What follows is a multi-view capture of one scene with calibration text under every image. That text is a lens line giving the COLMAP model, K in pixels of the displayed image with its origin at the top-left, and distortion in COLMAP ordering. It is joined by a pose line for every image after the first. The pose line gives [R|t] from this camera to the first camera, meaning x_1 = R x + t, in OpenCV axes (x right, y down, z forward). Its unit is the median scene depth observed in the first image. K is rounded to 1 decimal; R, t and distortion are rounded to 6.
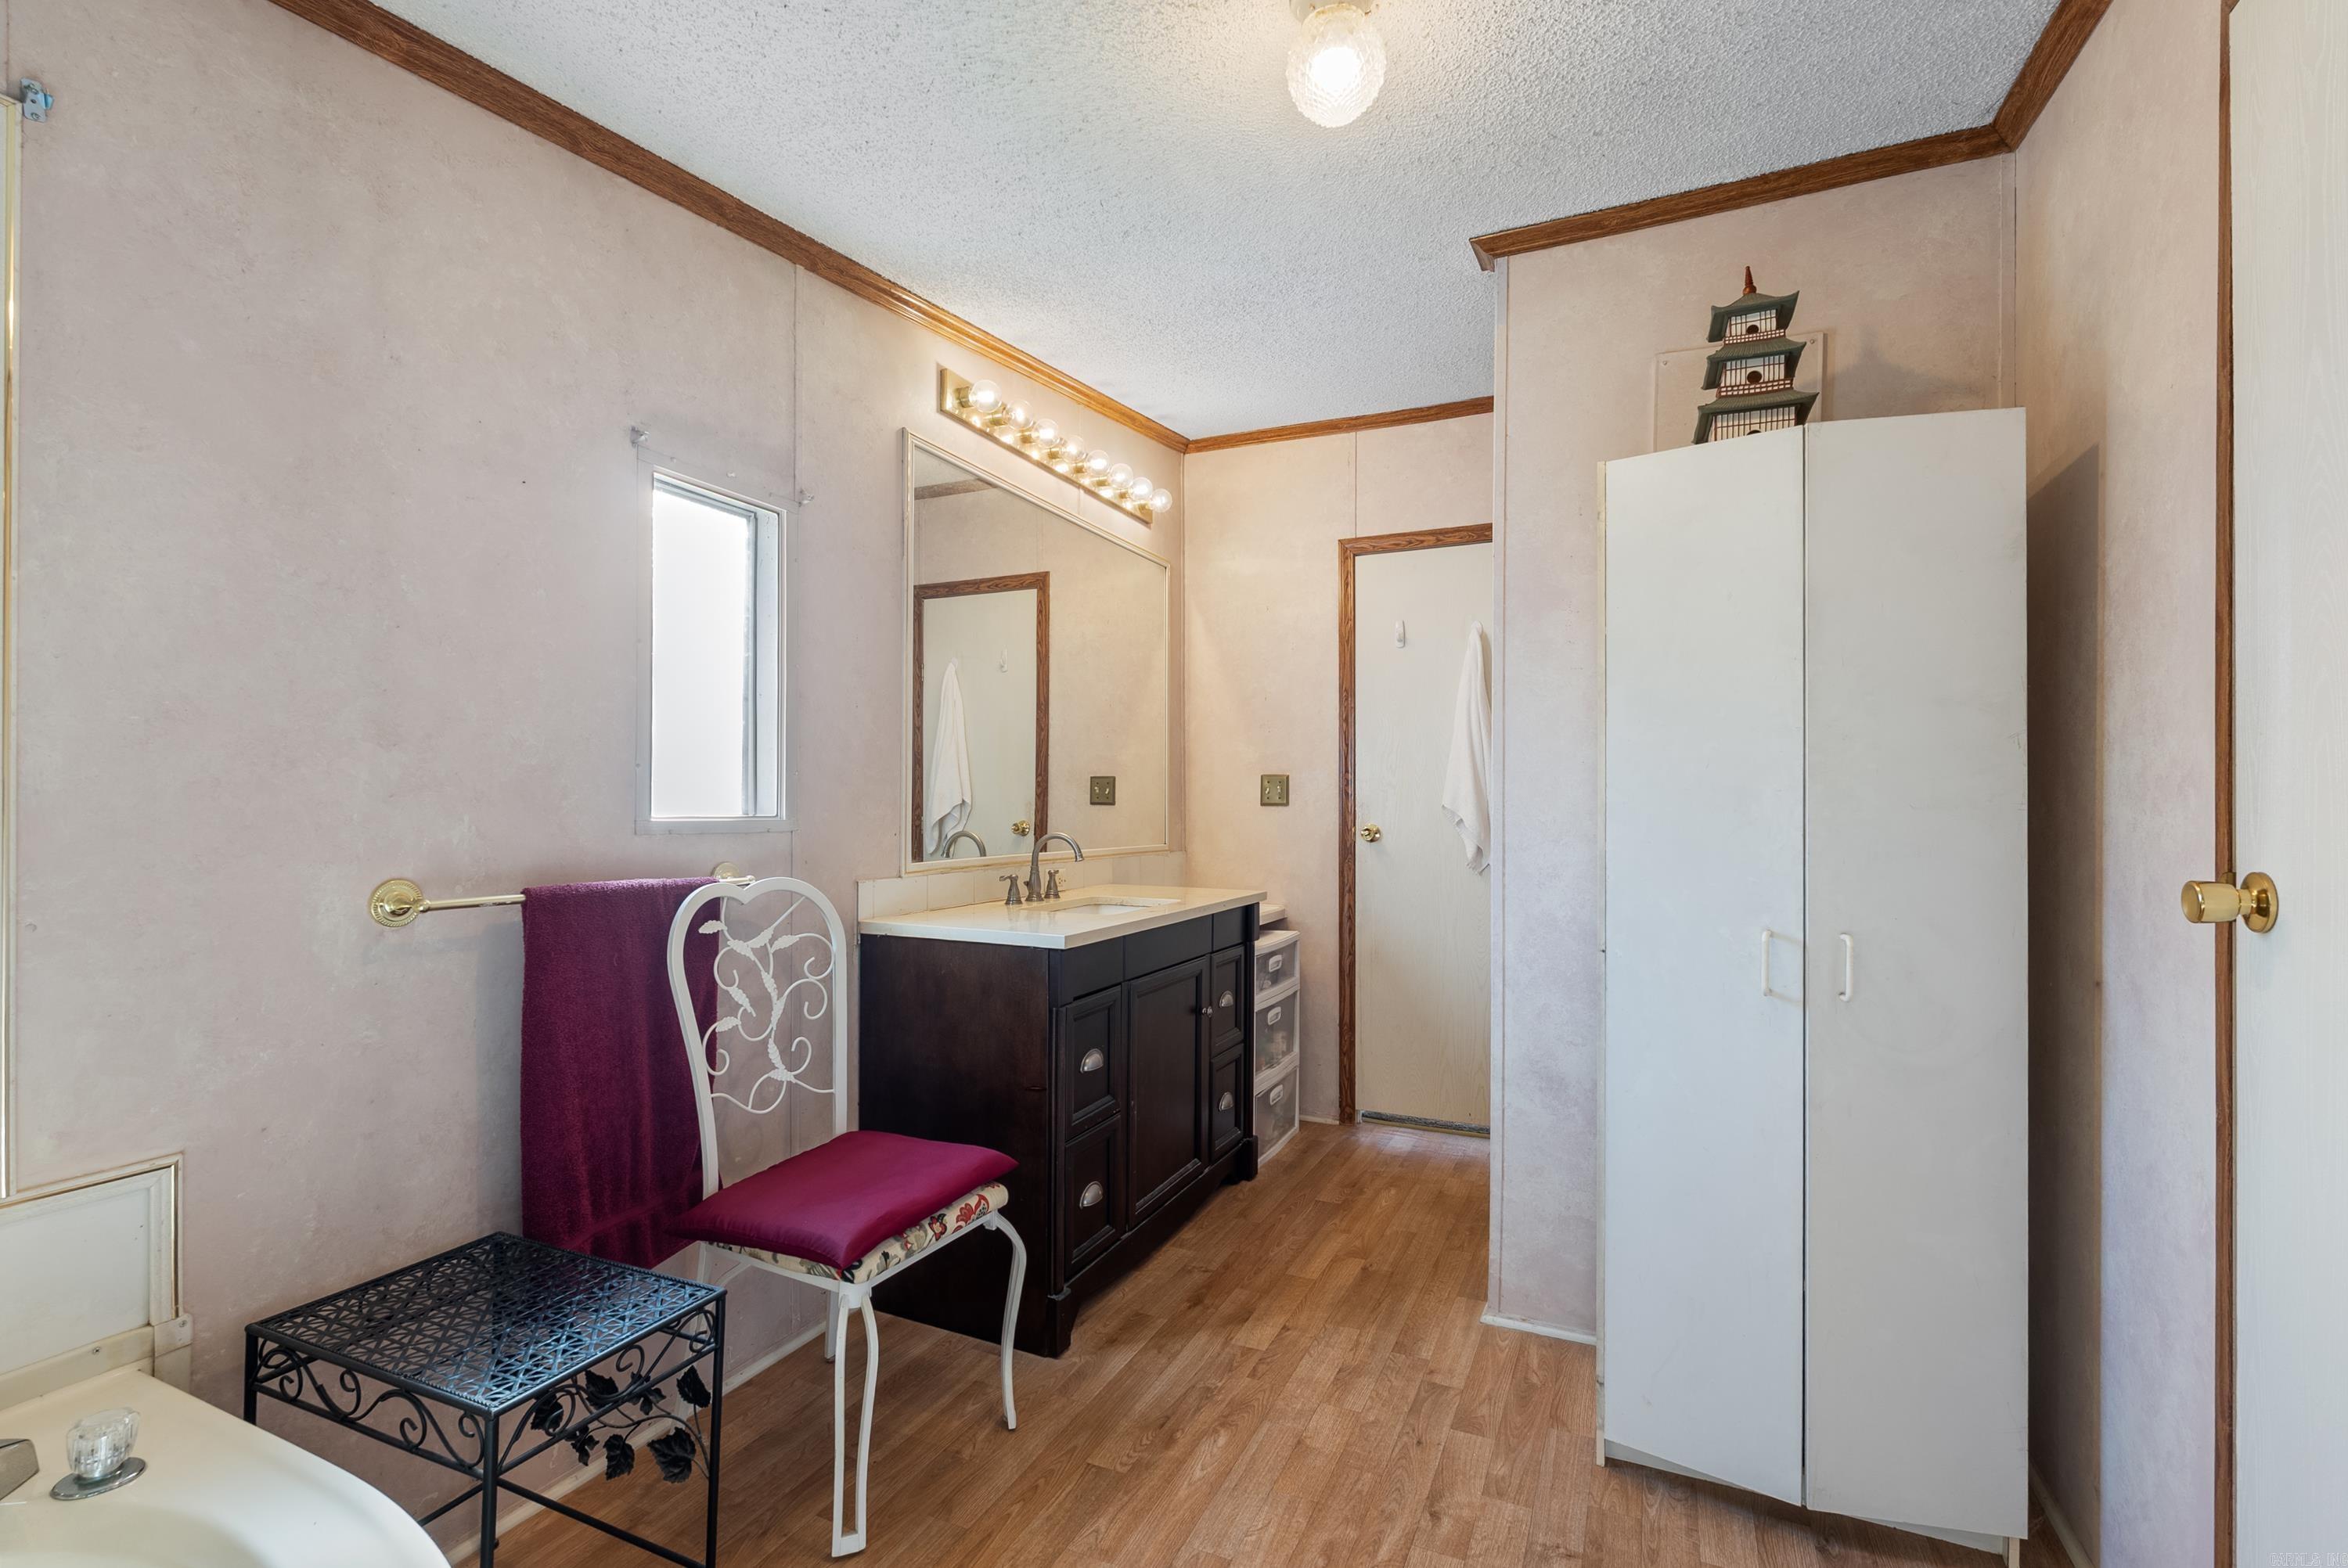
lens RADIAL K [[1040.4, 0, 1174.6], [0, 1040.4, 788.6], [0, 0, 1]] dist [-0.006985, 0.000942]
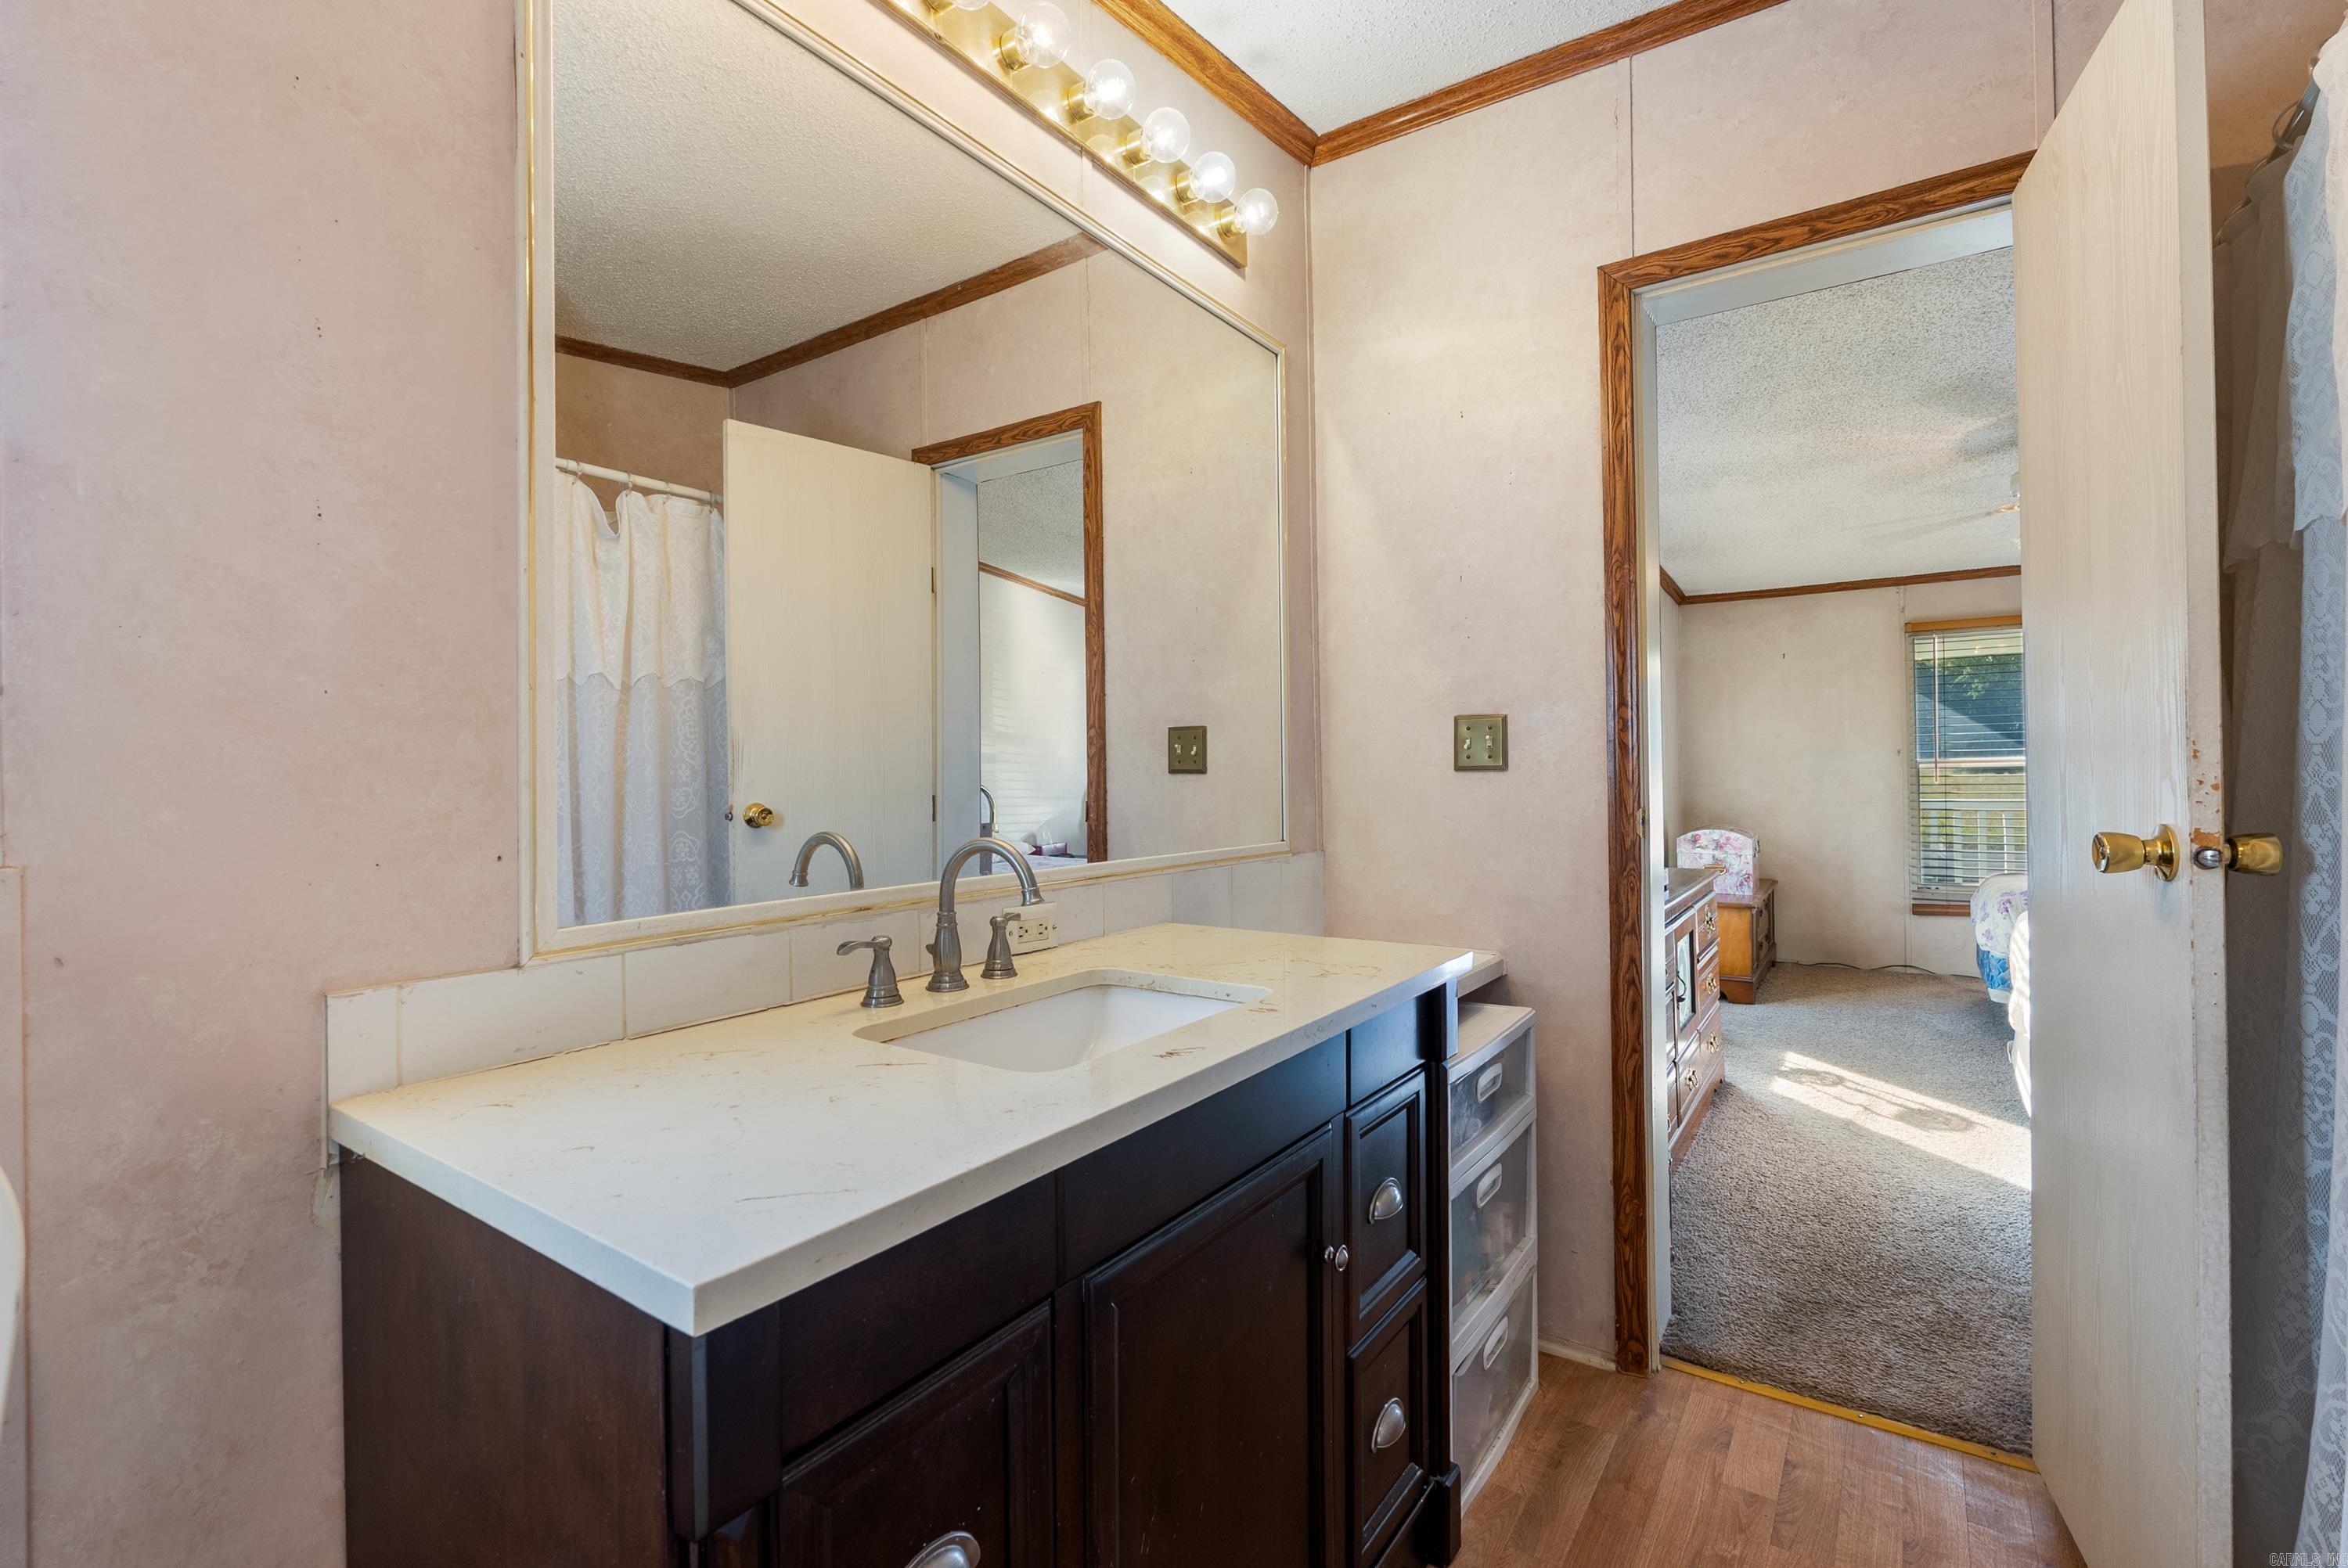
lens RADIAL K [[1040.4, 0, 1197.9], [0, 1040.4, 756.4], [0, 0, 1]] dist [-0.006985, 0.000942]
pose [[0.987557, -0.015944, -0.156449, 0.035193], [0.015992, 0.999872, -0.000956, 0.006945], [0.156444, -0.001558, 0.987686, 0.442715]]
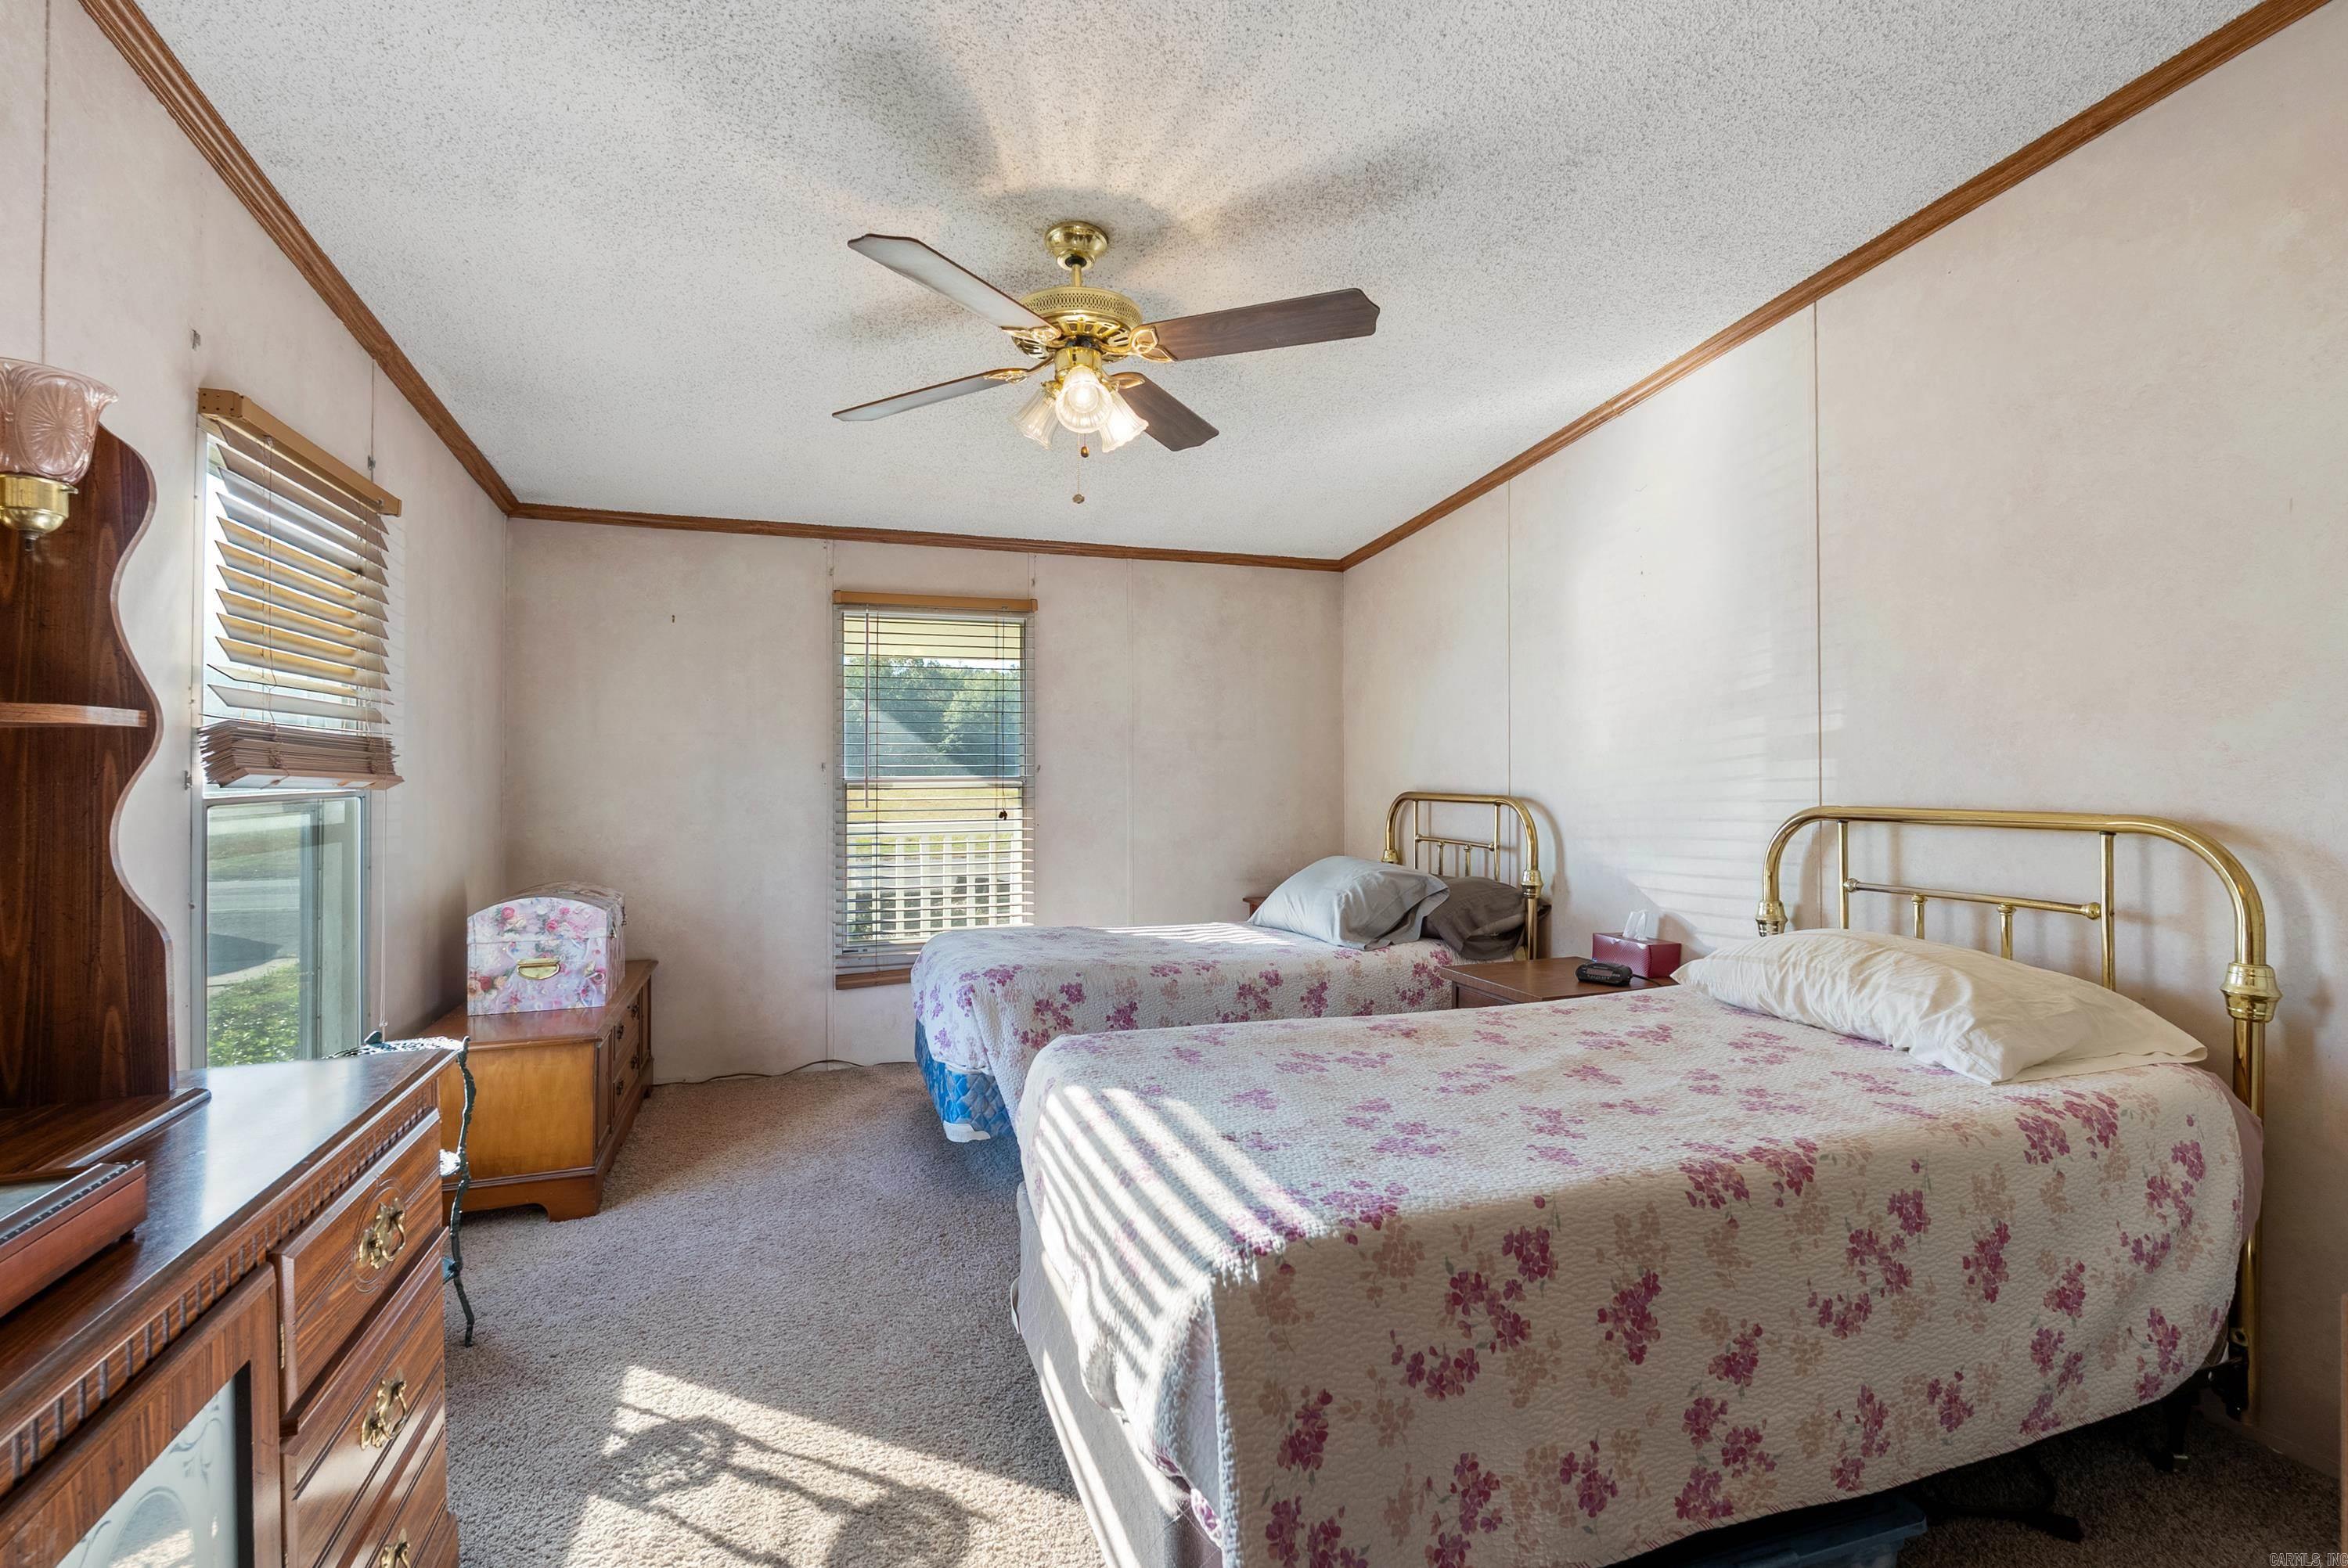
lens RADIAL K [[1040.4, 0, 1178.9], [0, 1040.4, 765.4], [0, 0, 1]] dist [-0.006985, 0.000942]
pose [[0.710406, 0.000109, 0.703792, 0.117127], [-0.004070, 0.999984, 0.003953, 0.007540], [-0.703780, -0.005673, 0.710395, 0.630008]]
